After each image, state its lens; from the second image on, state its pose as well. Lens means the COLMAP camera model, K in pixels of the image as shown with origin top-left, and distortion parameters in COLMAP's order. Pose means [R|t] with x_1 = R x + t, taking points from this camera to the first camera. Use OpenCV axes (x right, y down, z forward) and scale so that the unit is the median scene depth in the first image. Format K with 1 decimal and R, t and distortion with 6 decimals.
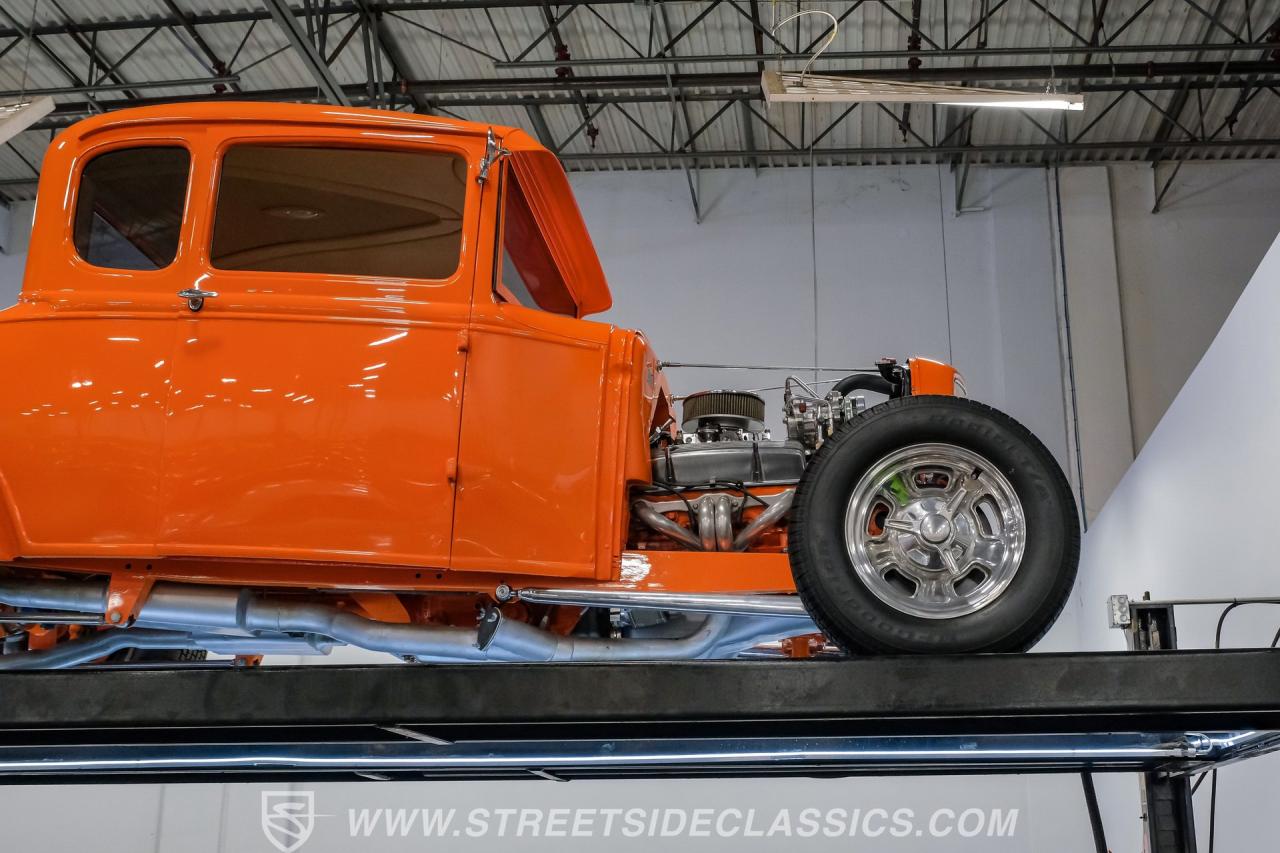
lens RADIAL K [[1461.5, 0, 640.0], [0, 1461.5, 426.5], [0, 0, 1]] dist [0.011809, 0.022476]
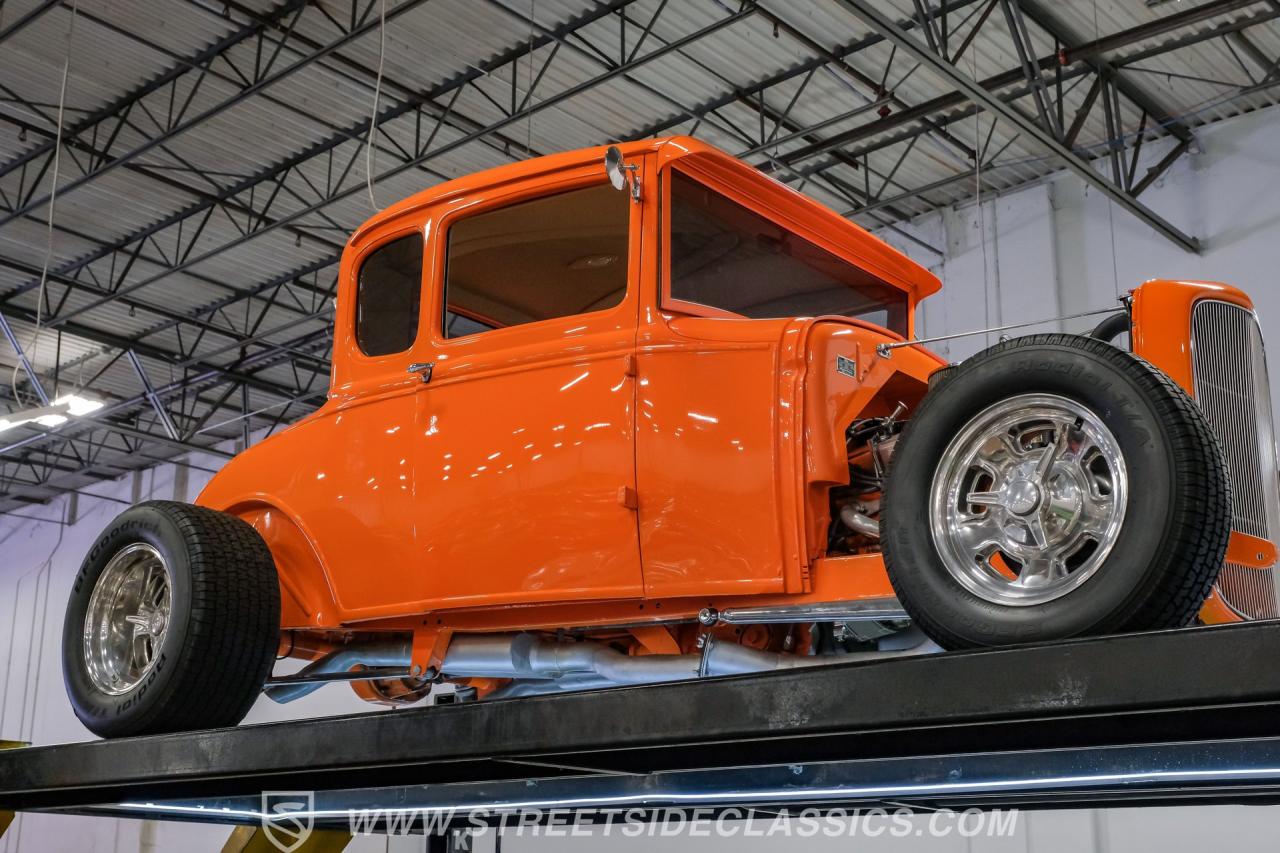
lens RADIAL K [[1576.8, 0, 640.0], [0, 1576.8, 426.5], [0, 0, 1]] dist [-0.015810, 0.023034]
pose [[0.821044, -0.154895, -0.549449, 0.442514], [0.147902, 0.987339, -0.057329, 0.041753], [0.551373, -0.034195, 0.833558, 0.112511]]
